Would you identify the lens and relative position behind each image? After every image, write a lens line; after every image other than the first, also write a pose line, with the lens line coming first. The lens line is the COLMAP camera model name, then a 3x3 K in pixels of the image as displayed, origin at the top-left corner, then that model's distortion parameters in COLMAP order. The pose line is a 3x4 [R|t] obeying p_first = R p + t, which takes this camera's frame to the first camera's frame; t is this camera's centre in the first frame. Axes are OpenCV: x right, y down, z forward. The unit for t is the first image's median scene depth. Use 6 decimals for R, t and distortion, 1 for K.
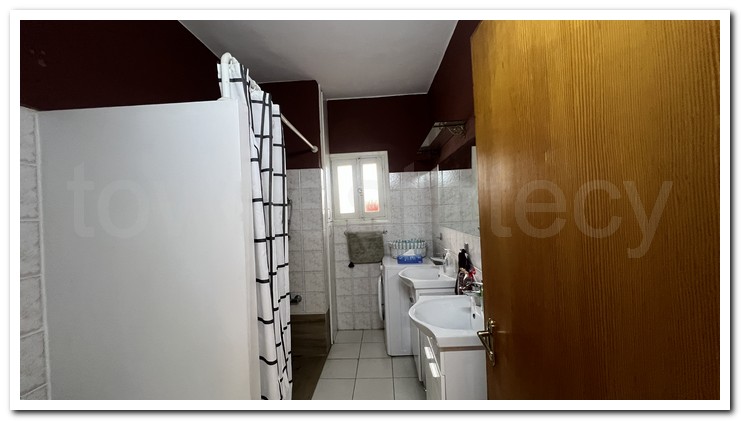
lens RADIAL K [[279.8, 0, 368.9], [0, 279.8, 211.1], [0, 0, 1]] dist [-0.001293, 0.000424]
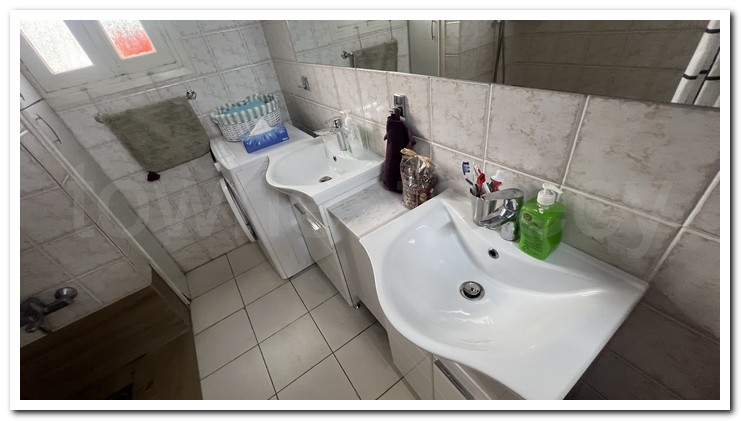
lens RADIAL K [[279.8, 0, 367.2], [0, 279.8, 209.2], [0, 0, 1]] dist [-0.001293, 0.000424]
pose [[0.794927, -0.419822, 0.437996, 0.001775], [0.122660, 0.818226, 0.561658, -0.003172], [-0.594176, -0.392753, 0.701926, 0.366511]]
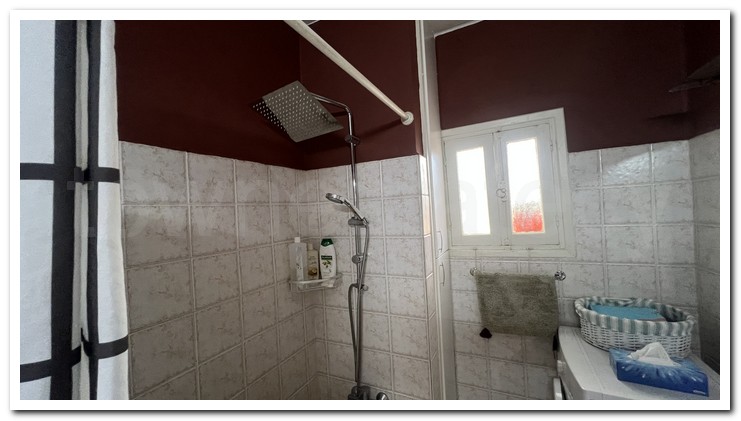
lens RADIAL K [[279.8, 0, 366.0], [0, 279.8, 209.3], [0, 0, 1]] dist [-0.001293, 0.000424]
pose [[0.904636, -0.012820, -0.425991, -0.039024], [0.015299, 0.999880, 0.002399, -0.048382], [0.425910, -0.008687, 0.904724, 0.425111]]
